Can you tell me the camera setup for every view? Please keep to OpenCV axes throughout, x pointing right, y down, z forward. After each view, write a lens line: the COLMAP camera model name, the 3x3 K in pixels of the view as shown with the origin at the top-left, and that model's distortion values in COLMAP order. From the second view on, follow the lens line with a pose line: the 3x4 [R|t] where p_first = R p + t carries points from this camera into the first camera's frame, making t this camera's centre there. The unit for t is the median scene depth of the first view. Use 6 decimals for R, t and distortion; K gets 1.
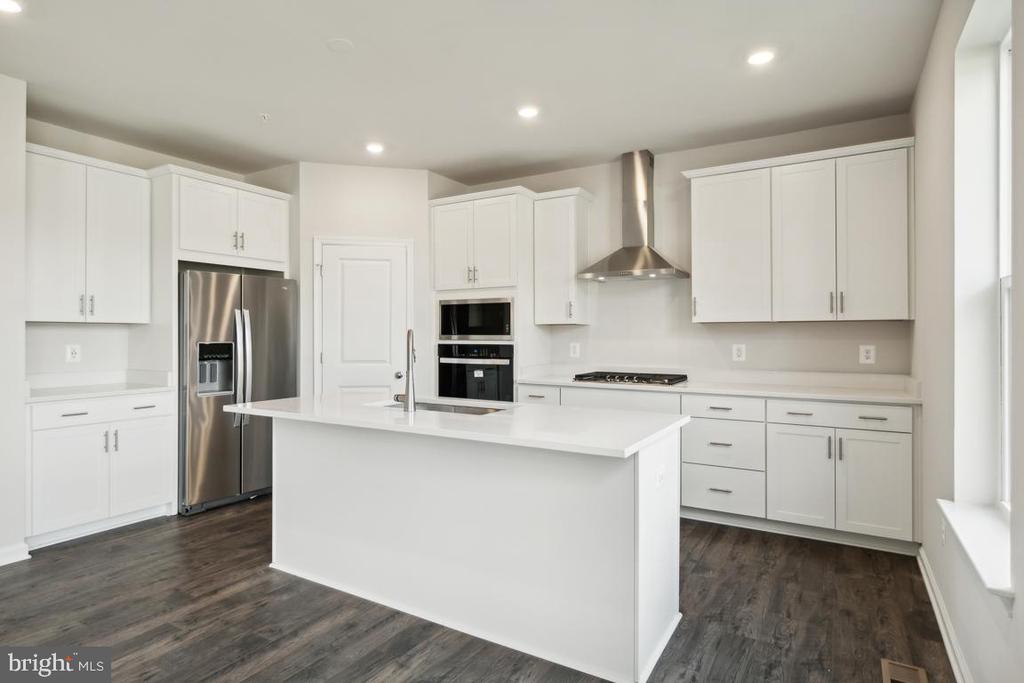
lens RADIAL K [[570.3, 0, 507.3], [0, 570.3, 325.9], [0, 0, 1]] dist [0.004471, 0.000622]
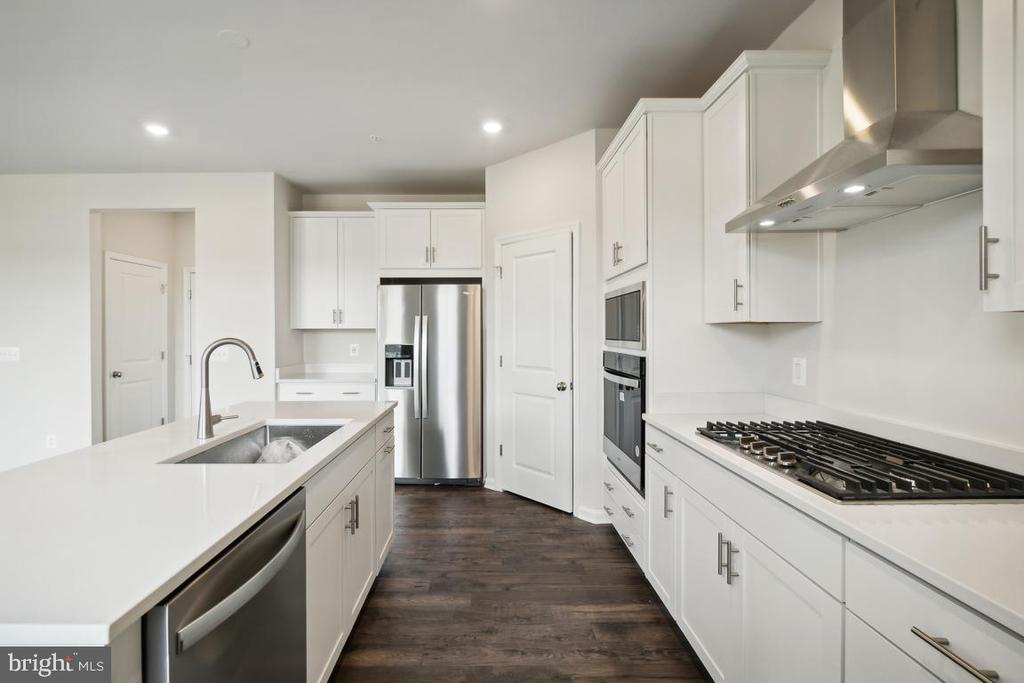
lens RADIAL K [[459.7, 0, 491.1], [0, 459.7, 331.5], [0, 0, 1]] dist [0.000155, 0.000050]
pose [[0.520994, -0.001570, -0.853559, 0.352292], [0.016606, 0.999828, 0.008297, -0.001960], [0.853399, -0.018496, 0.520930, 0.594037]]
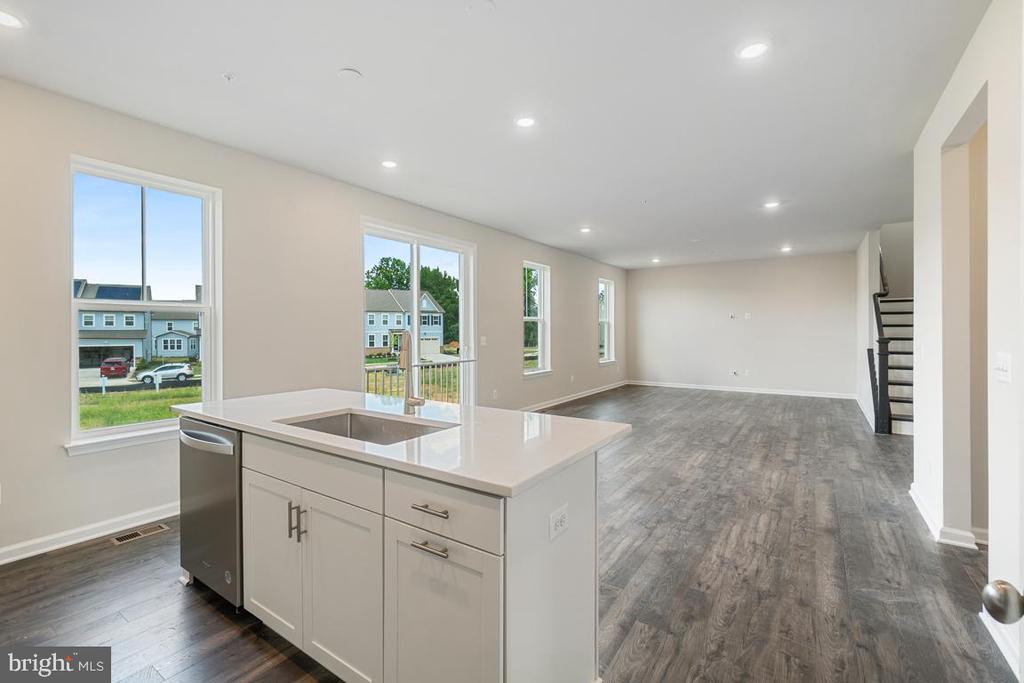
lens RADIAL K [[446.1, 0, 497.2], [0, 446.1, 338.6], [0, 0, 1]] dist [-0.000801, -0.000011]
pose [[-0.997238, 0.001144, 0.074266, -0.227573], [0.001225, 0.999999, 0.001050, 0.011930], [-0.074265, 0.001138, -0.997238, 1.046936]]
